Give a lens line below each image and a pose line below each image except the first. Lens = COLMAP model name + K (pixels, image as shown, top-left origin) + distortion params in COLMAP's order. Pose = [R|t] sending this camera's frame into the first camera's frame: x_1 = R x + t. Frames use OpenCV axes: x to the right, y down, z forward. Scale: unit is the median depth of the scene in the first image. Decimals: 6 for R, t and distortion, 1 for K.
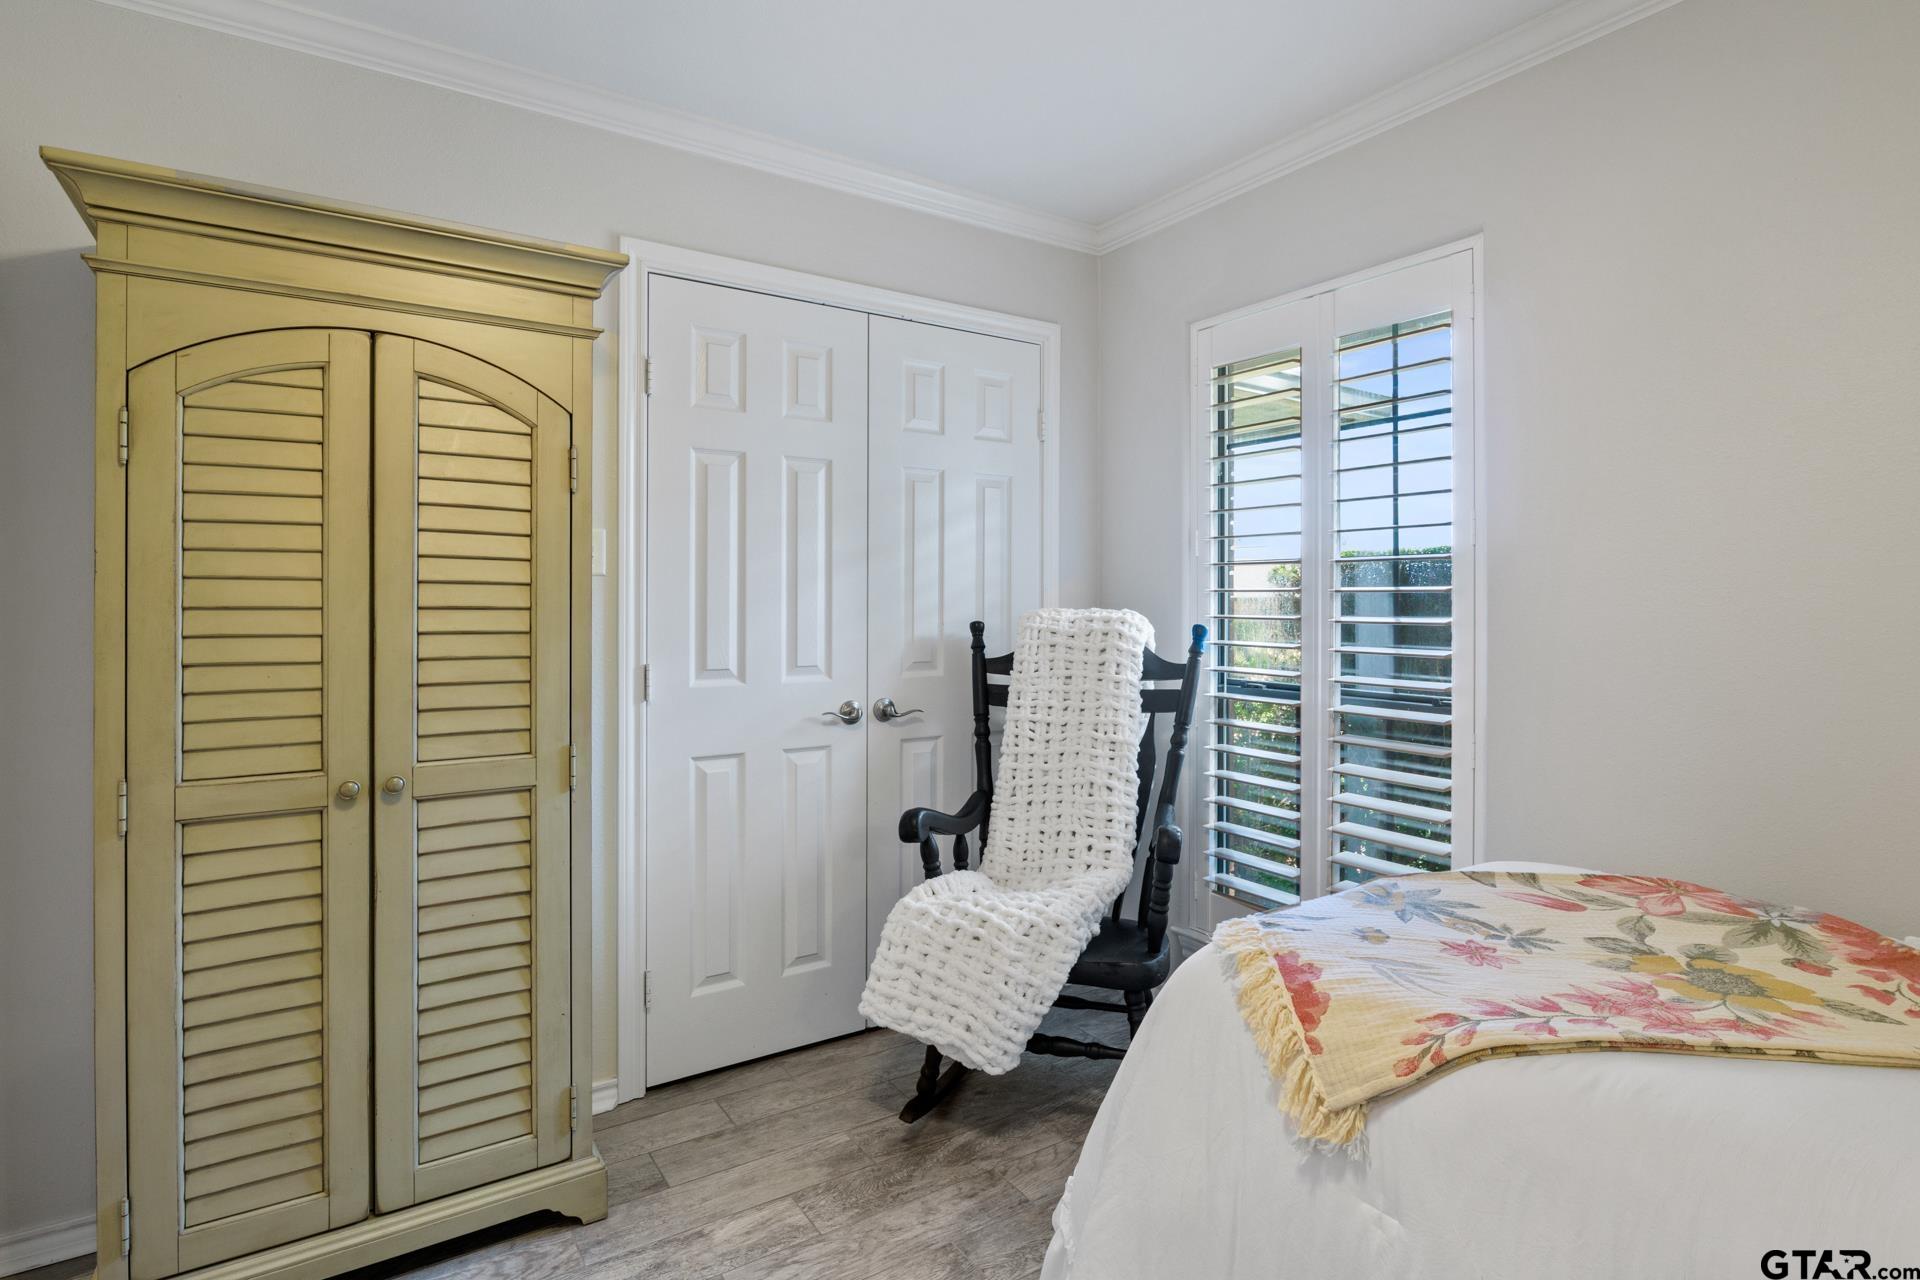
lens RADIAL K [[970.7, 0, 968.5], [0, 970.7, 603.2], [0, 0, 1]] dist [-0.011263, -0.000415]
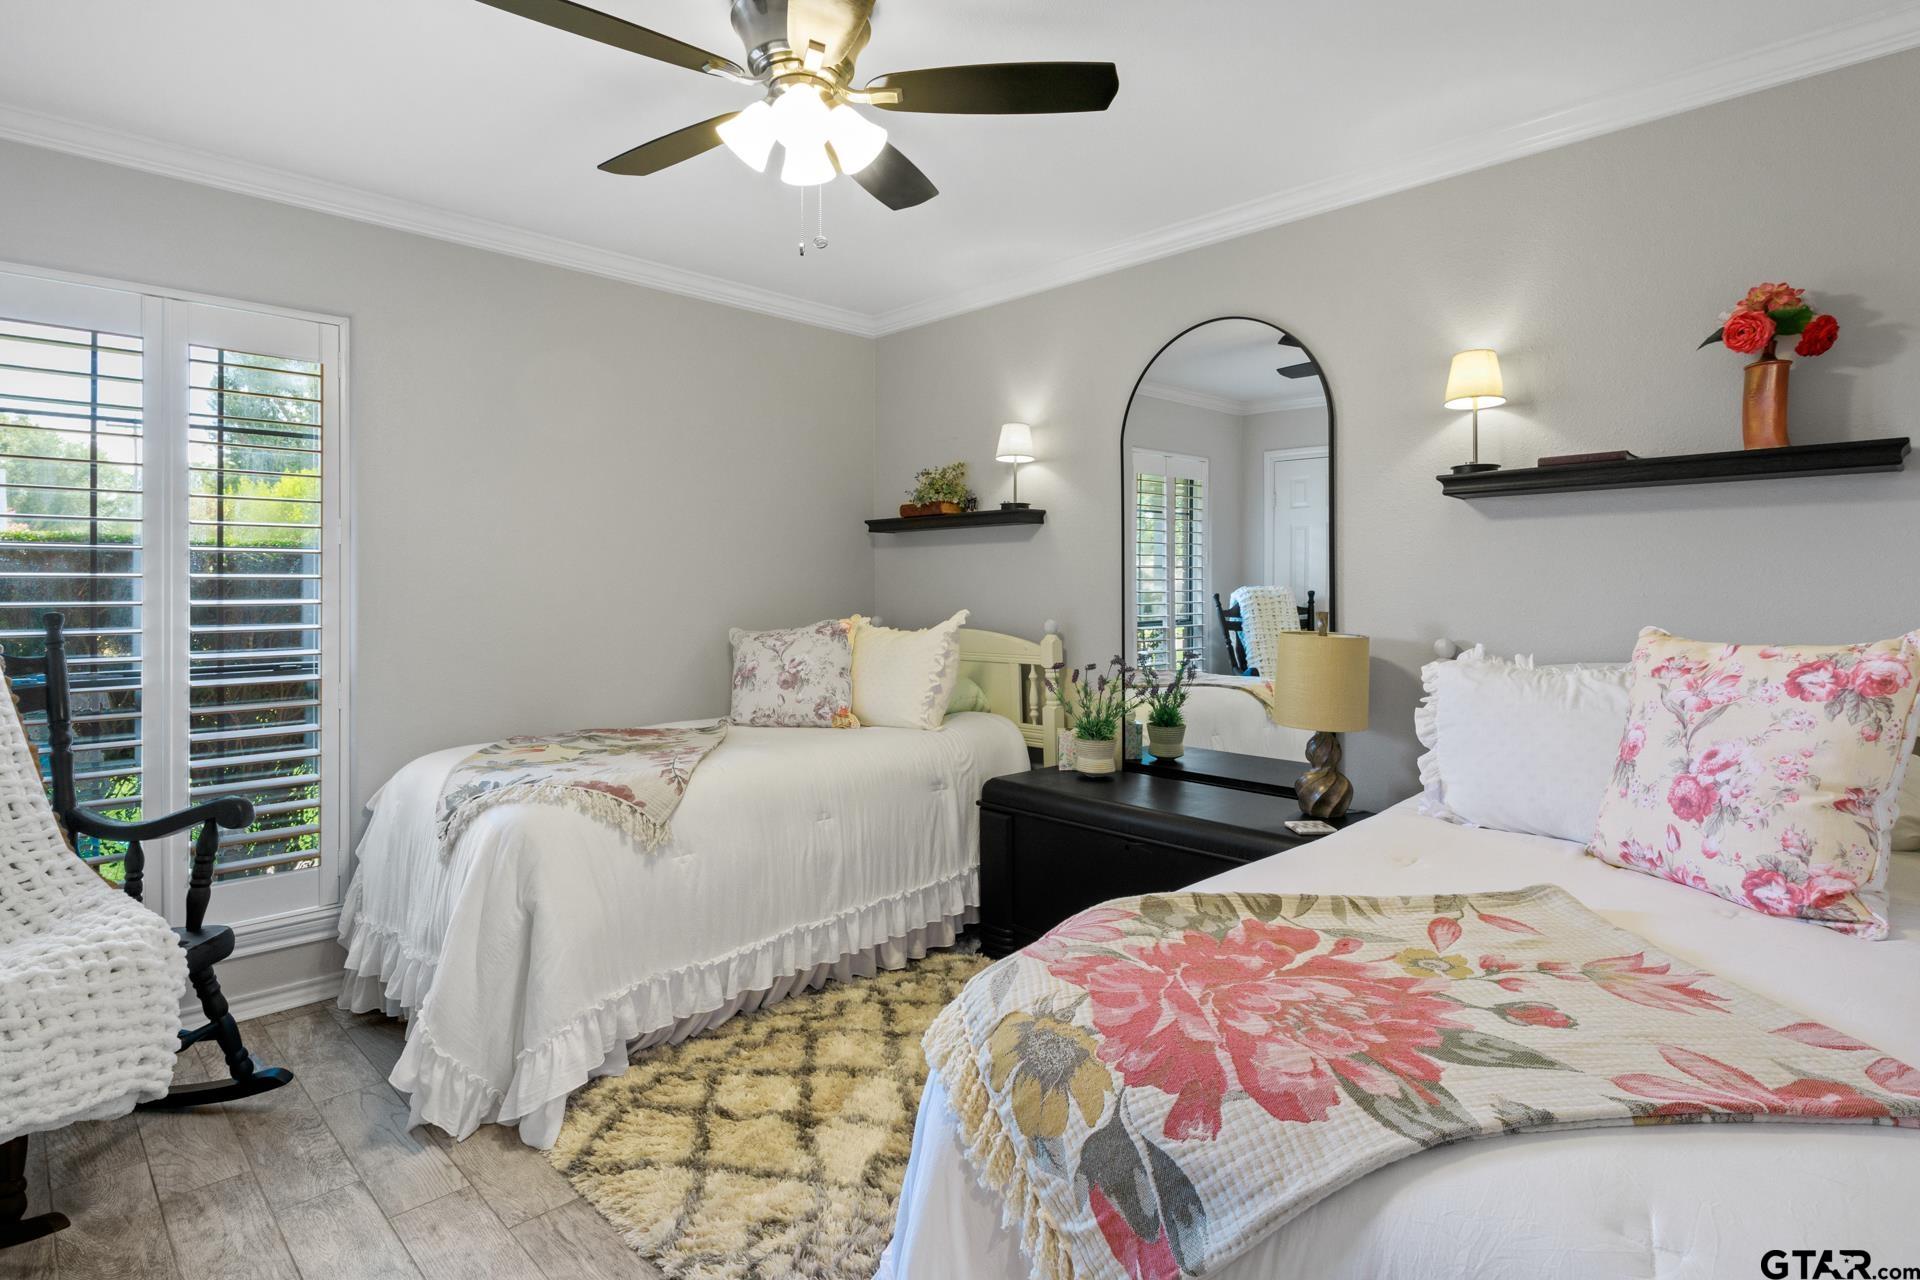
lens RADIAL K [[982.6, 0, 959.7], [0, 982.6, 571.7], [0, 0, 1]] dist [-0.003106, -0.000834]
pose [[-0.192949, 0.012193, 0.981133, -0.979343], [0.006014, 0.999919, -0.011244, -0.001934], [-0.981190, 0.003731, -0.193007, 0.401256]]
